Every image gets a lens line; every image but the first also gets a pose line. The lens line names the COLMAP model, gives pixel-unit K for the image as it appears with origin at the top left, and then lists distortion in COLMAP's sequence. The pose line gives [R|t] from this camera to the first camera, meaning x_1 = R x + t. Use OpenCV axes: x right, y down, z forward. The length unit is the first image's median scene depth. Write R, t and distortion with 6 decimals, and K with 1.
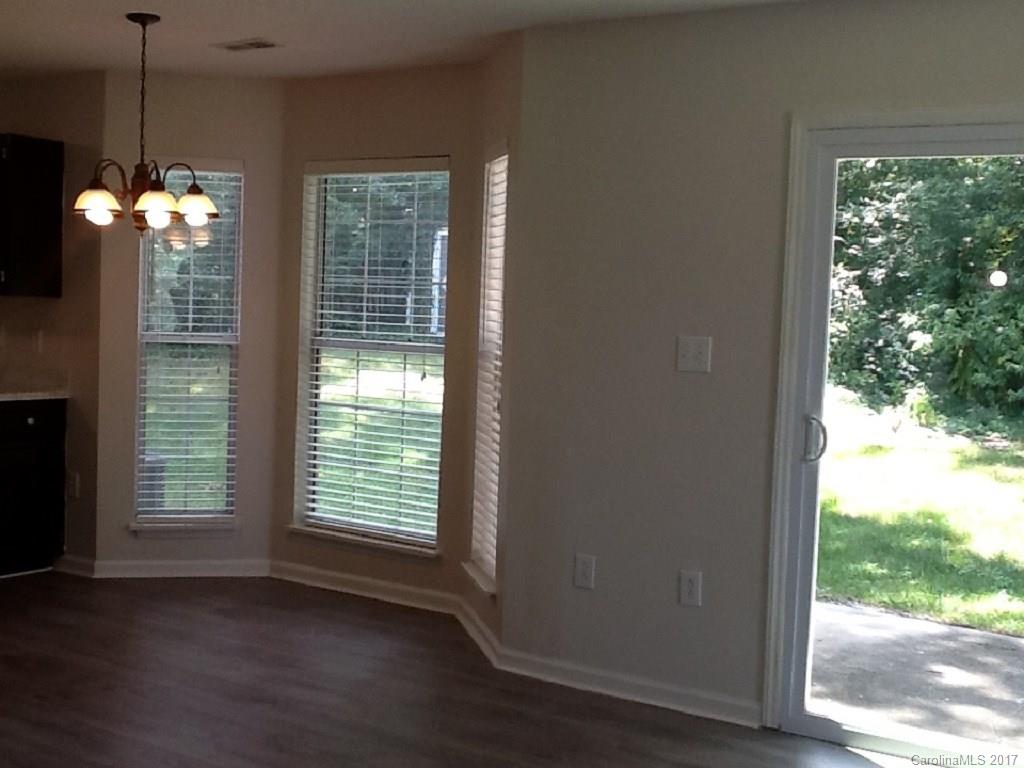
lens RADIAL K [[1311.7, 0, 512.0], [0, 1311.7, 384.0], [0, 0, 1]] dist [-0.002257, -0.001820]
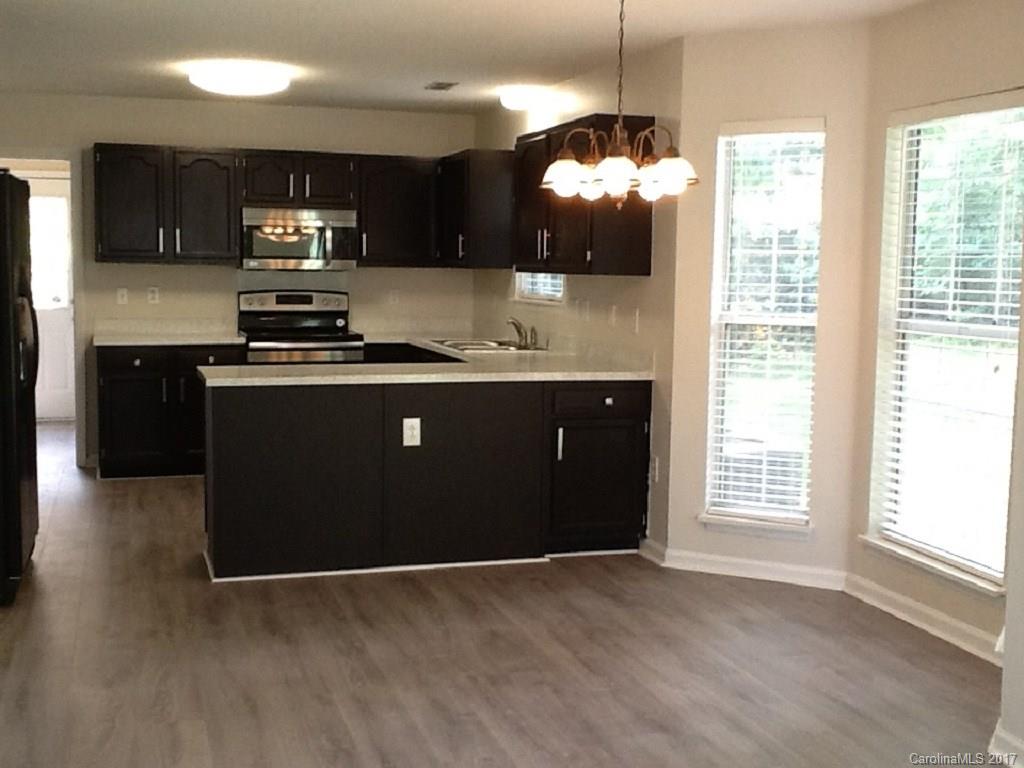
lens RADIAL K [[1301.7, 0, 512.0], [0, 1301.7, 384.0], [0, 0, 1]] dist [0.135642, 0.009812]
pose [[0.772360, 0.040496, -0.633893, 0.198761], [-0.033555, 0.999173, 0.022948, -0.004864], [0.634298, 0.003546, 0.773080, 0.180960]]
